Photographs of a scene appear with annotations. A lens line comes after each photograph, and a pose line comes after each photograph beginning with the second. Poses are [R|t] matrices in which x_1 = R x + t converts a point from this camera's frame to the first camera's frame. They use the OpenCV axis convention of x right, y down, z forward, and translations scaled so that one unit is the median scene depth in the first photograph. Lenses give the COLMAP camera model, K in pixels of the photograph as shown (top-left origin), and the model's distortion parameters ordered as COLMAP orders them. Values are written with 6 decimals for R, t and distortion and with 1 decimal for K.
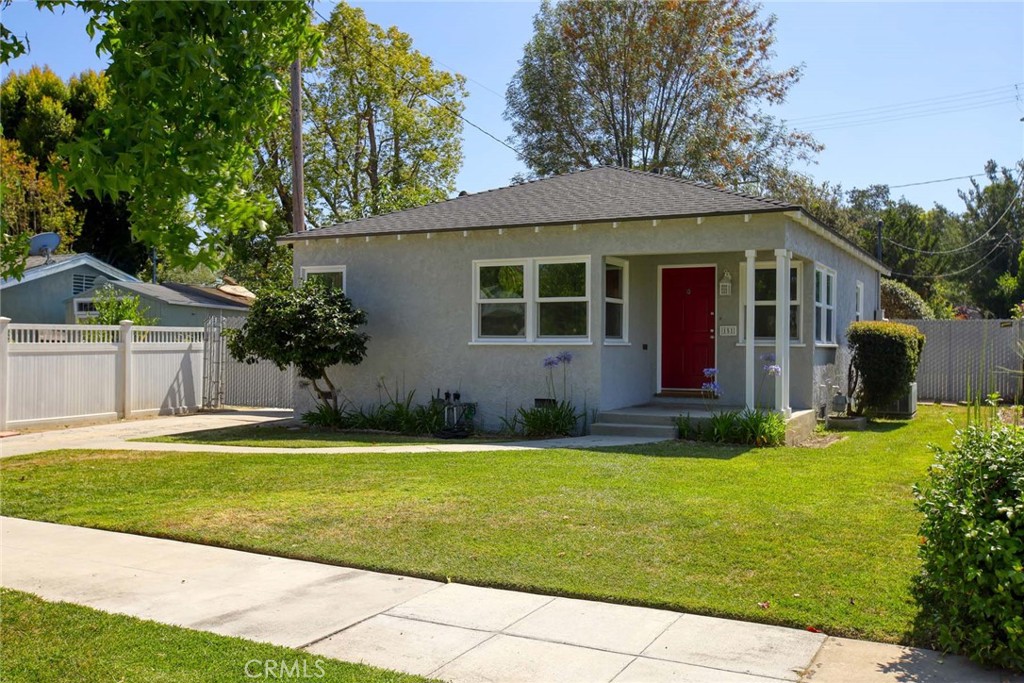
lens RADIAL K [[941.5, 0, 514.2], [0, 941.5, 343.6], [0, 0, 1]] dist [0.002505, 0.102859]
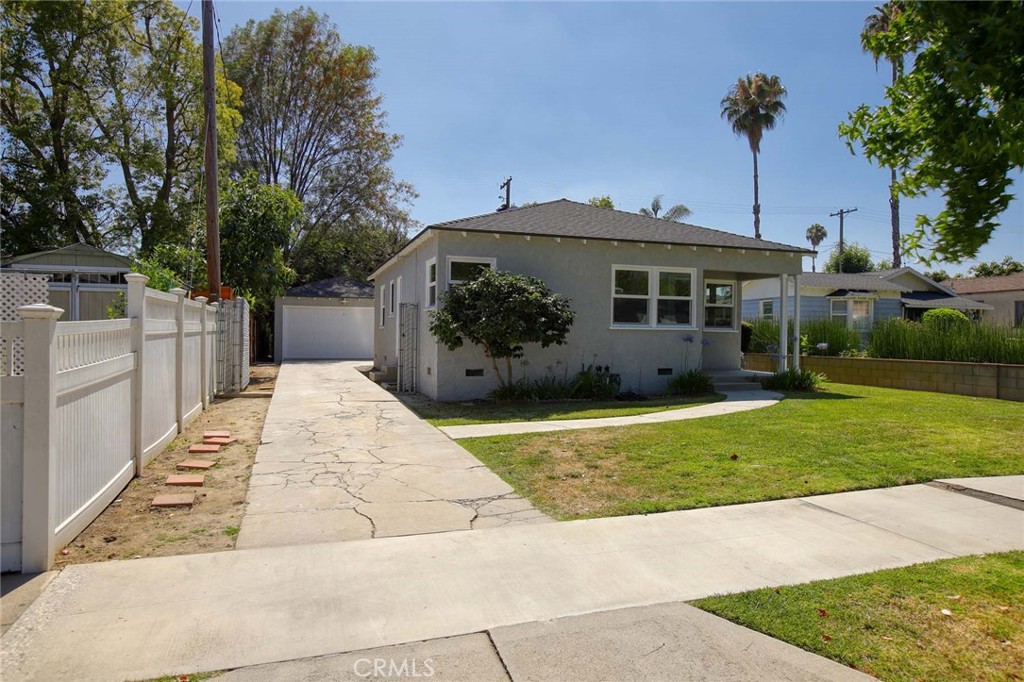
lens RADIAL K [[668.3, 0, 510.7], [0, 668.3, 335.0], [0, 0, 1]] dist [-0.030392, 0.000628]
pose [[0.702985, 0.004151, 0.711193, -0.780649], [-0.009301, 0.999951, 0.003357, 0.007509], [-0.711144, -0.008975, 0.702989, 0.439589]]
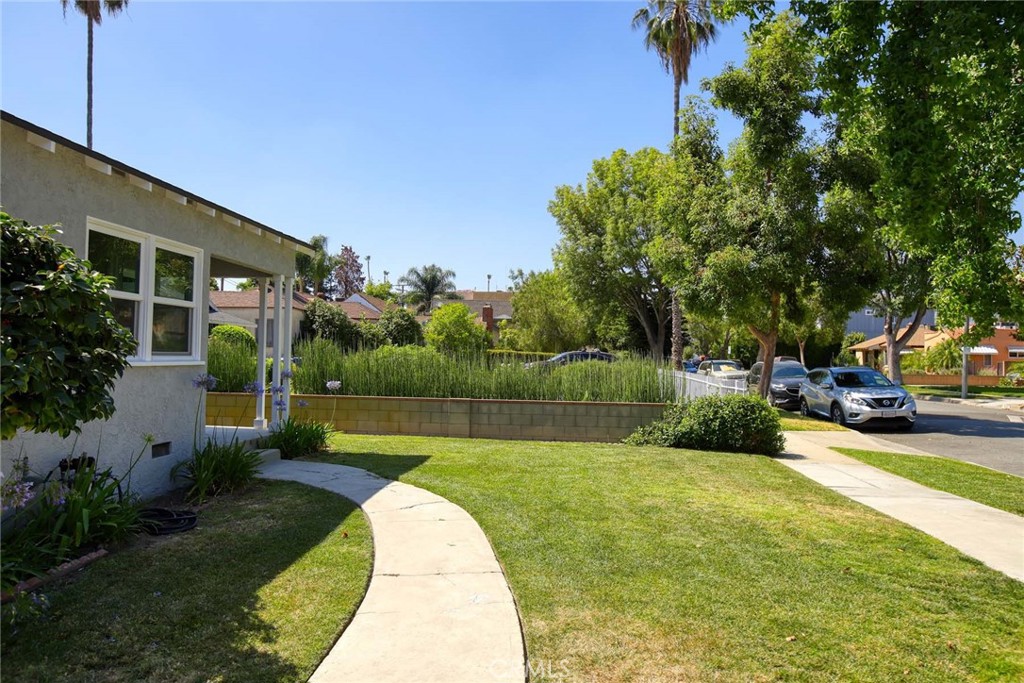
lens RADIAL K [[729.6, 0, 511.9], [0, 729.6, 344.9], [0, 0, 1]] dist [0.000197, 0.000765]
pose [[-0.382366, 0.006827, 0.923986, -0.528654], [-0.022789, 0.999599, -0.016816, -0.009804], [-0.923730, -0.027486, -0.382057, 0.909831]]
